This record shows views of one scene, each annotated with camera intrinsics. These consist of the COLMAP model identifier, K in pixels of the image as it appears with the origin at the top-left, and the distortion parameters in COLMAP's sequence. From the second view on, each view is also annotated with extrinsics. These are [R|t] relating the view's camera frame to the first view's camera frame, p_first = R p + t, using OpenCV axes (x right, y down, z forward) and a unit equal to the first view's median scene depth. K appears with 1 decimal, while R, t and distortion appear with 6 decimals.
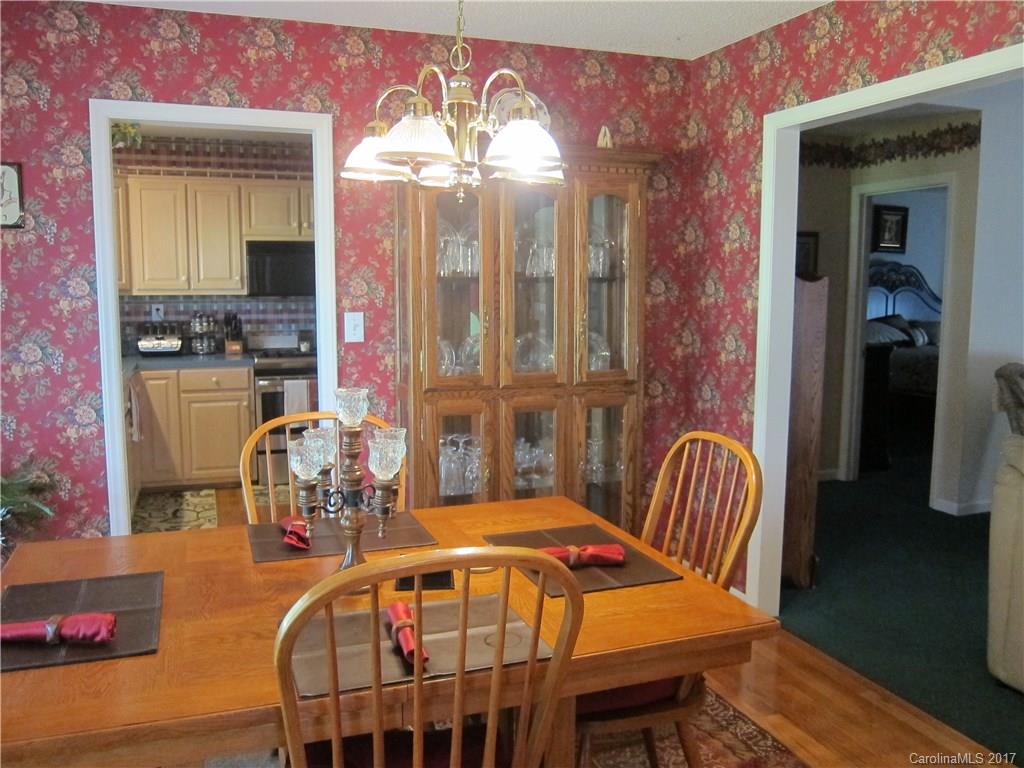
lens RADIAL K [[850.4, 0, 511.4], [0, 850.4, 386.8], [0, 0, 1]] dist [-0.061827, 0.017538]
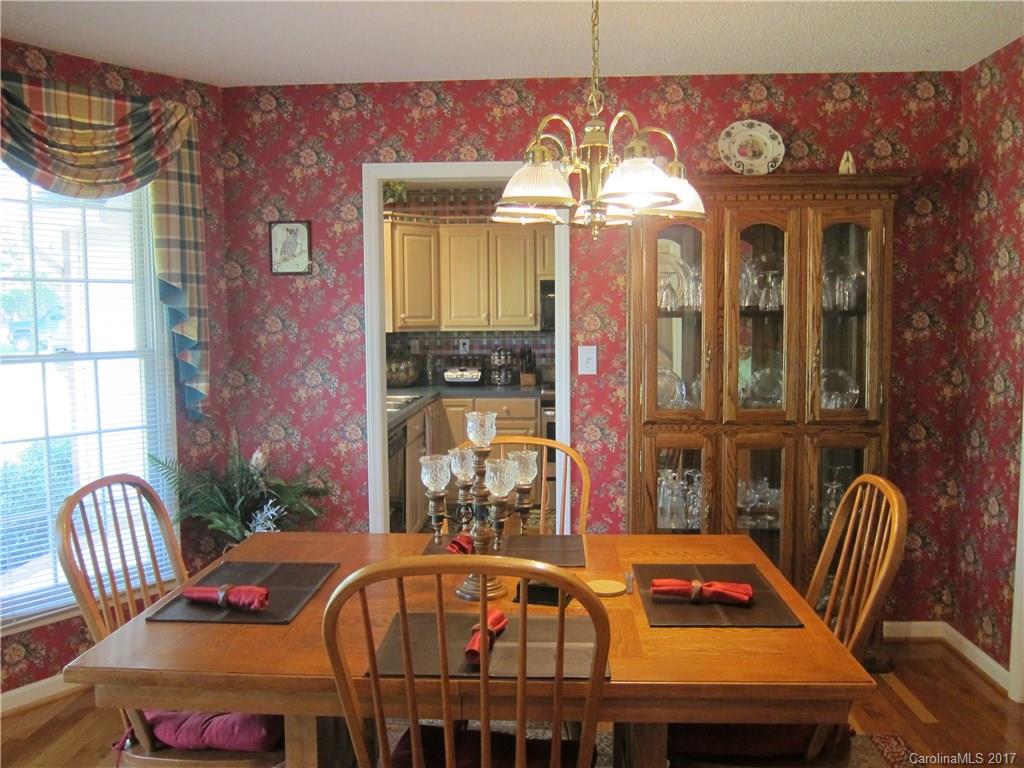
lens RADIAL K [[850.4, 0, 511.4], [0, 850.4, 390.0], [0, 0, 1]] dist [-0.061827, 0.017538]
pose [[0.917172, 0.023436, -0.397802, 0.139560], [-0.039326, 0.998719, -0.031832, 0.003295], [0.396547, 0.044839, 0.916919, 0.000927]]
